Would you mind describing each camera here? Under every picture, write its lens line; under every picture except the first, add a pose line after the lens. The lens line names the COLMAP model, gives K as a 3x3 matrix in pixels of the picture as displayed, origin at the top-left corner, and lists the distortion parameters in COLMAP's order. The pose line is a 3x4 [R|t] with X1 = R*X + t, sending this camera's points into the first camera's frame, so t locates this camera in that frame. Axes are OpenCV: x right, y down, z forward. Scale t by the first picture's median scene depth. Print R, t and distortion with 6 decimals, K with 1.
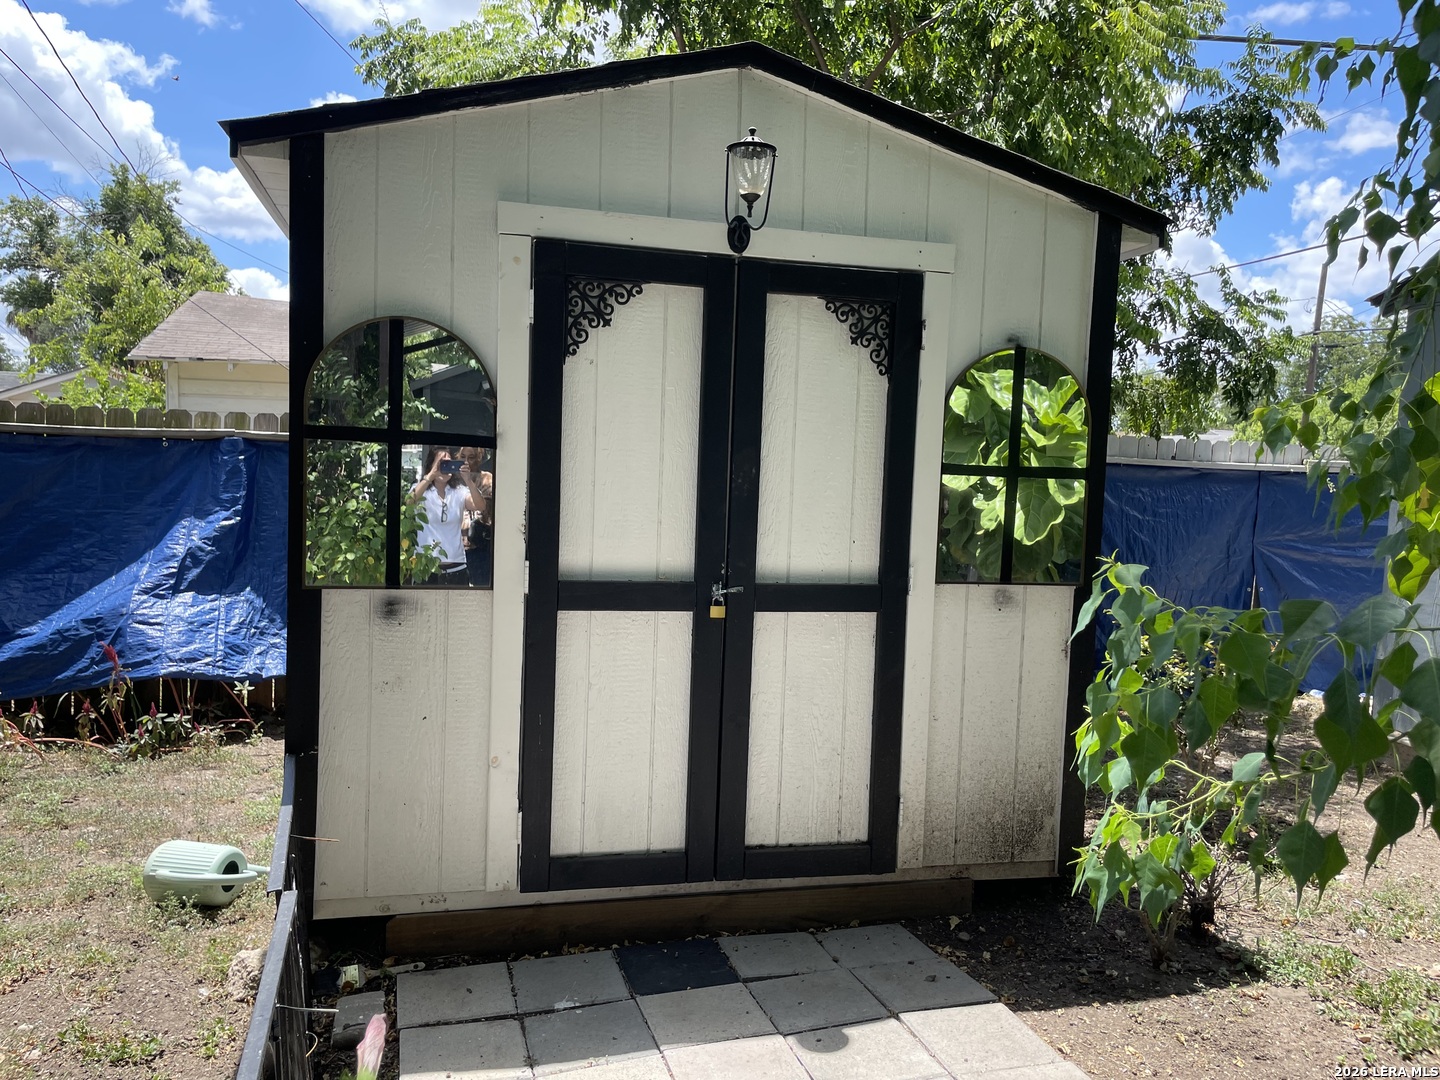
lens RADIAL K [[1109.6, 0, 720.1], [0, 1109.6, 536.2], [0, 0, 1]] dist [0.077684, -0.108091]
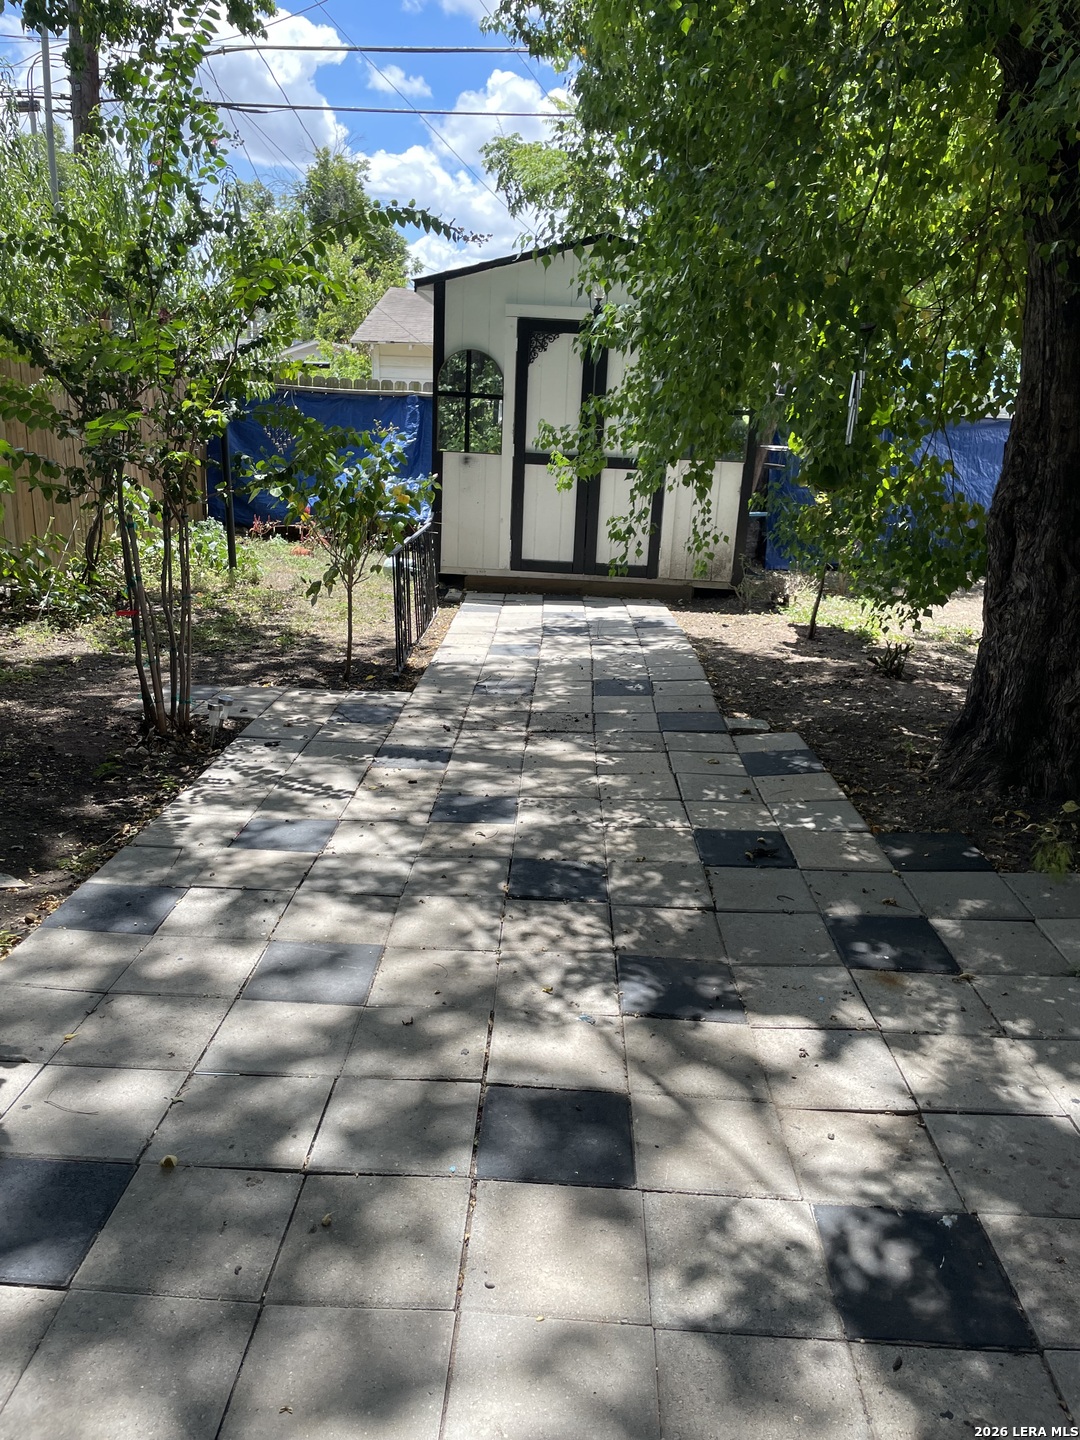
lens RADIAL K [[1109.6, 0, 541.4], [0, 1109.6, 721.3], [0, 0, 1]] dist [0.077684, -0.108091]
pose [[0.956710, 0.087030, -0.277727, 0.636385], [-0.032088, 0.979968, 0.196551, 0.135305], [0.289270, -0.179130, 0.940338, -1.490681]]
